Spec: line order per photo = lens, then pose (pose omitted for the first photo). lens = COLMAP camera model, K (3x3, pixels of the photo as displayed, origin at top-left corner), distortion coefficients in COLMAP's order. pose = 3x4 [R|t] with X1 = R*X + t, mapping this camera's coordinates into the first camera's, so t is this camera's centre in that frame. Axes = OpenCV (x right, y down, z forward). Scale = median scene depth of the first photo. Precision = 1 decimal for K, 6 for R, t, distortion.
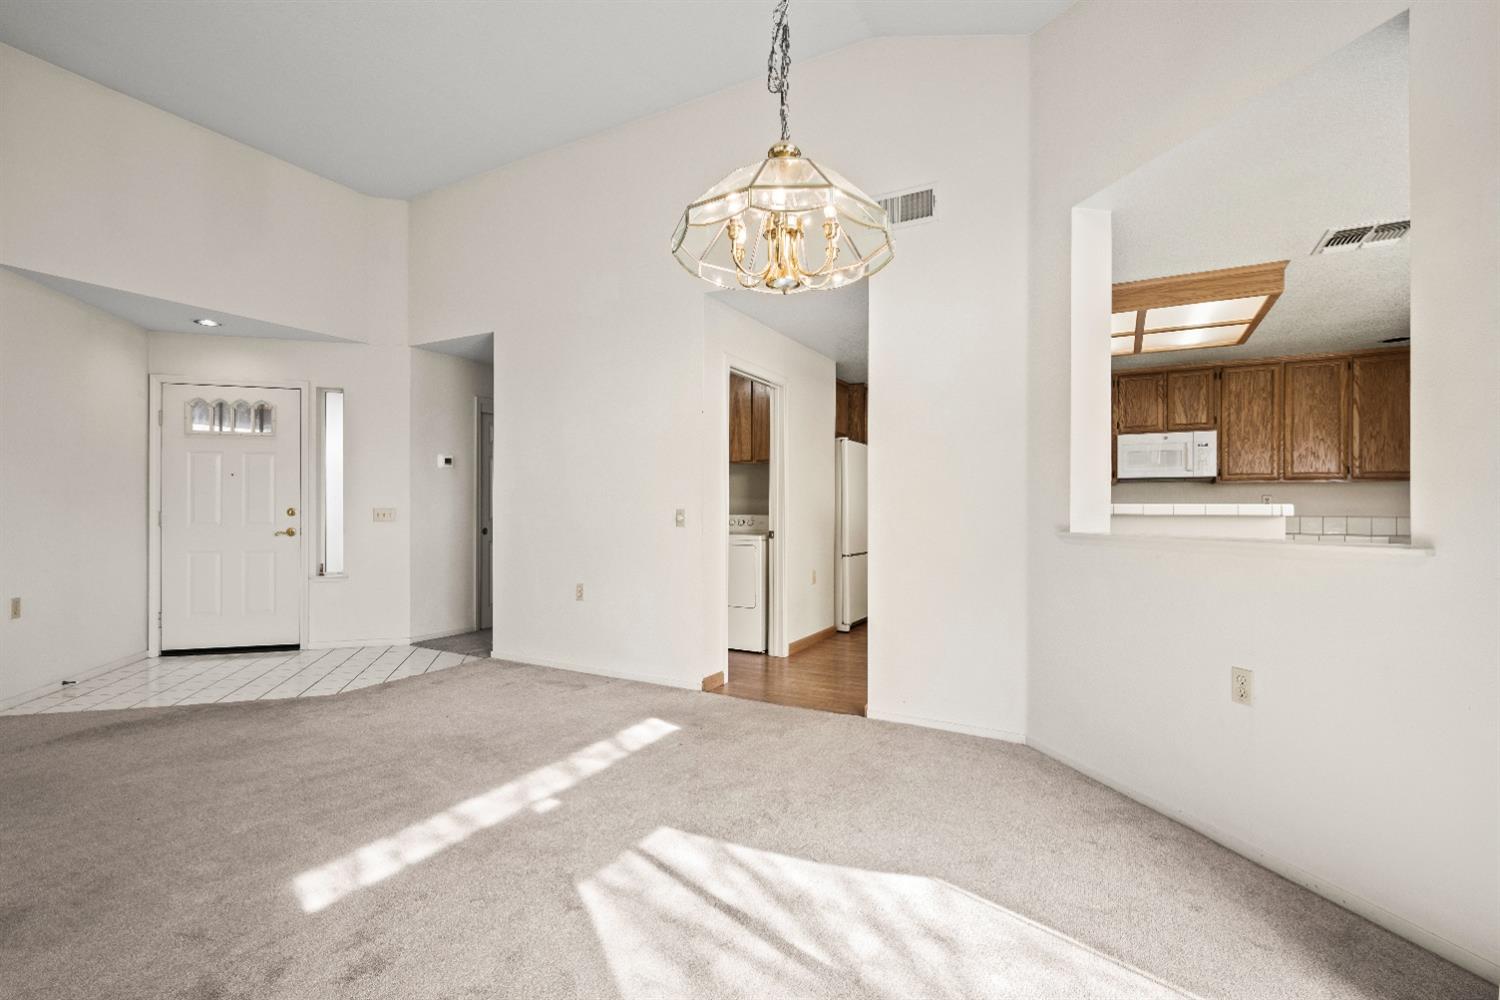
lens RADIAL K [[667.0, 0, 757.6], [0, 667.0, 502.9], [0, 0, 1]] dist [-0.000601, 0.000293]
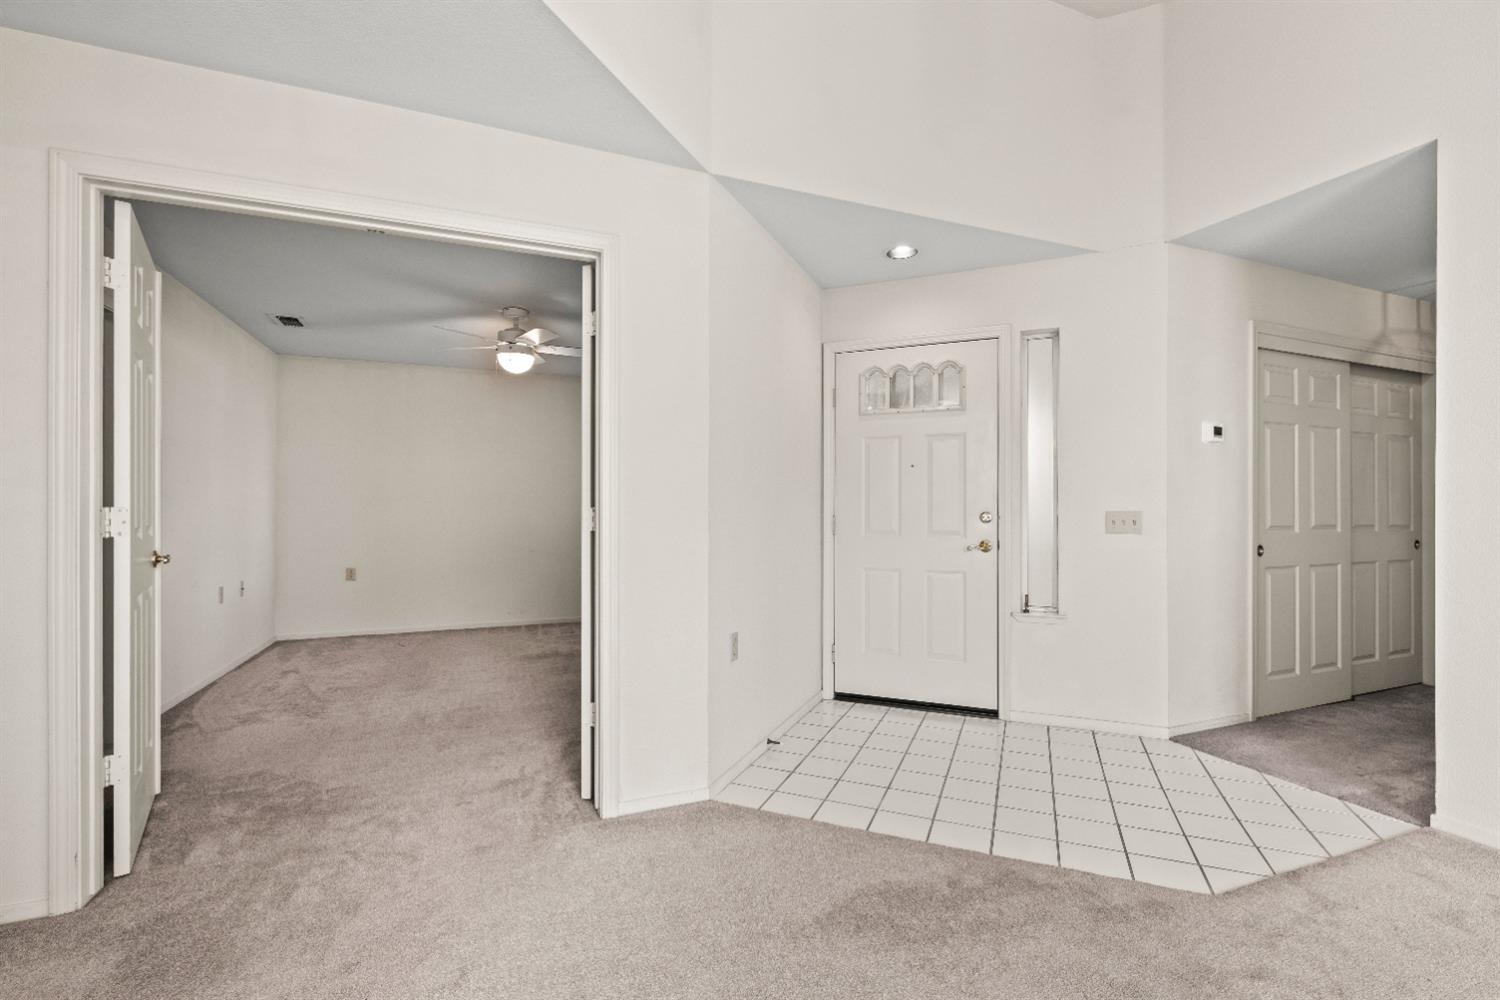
lens RADIAL K [[667.0, 0, 755.1], [0, 667.0, 503.5], [0, 0, 1]] dist [-0.000601, 0.000293]
pose [[0.777155, -0.006644, -0.629274, -0.595131], [0.004694, 0.999978, -0.004760, 0.002543], [0.629292, 0.000745, 0.777169, 0.415232]]
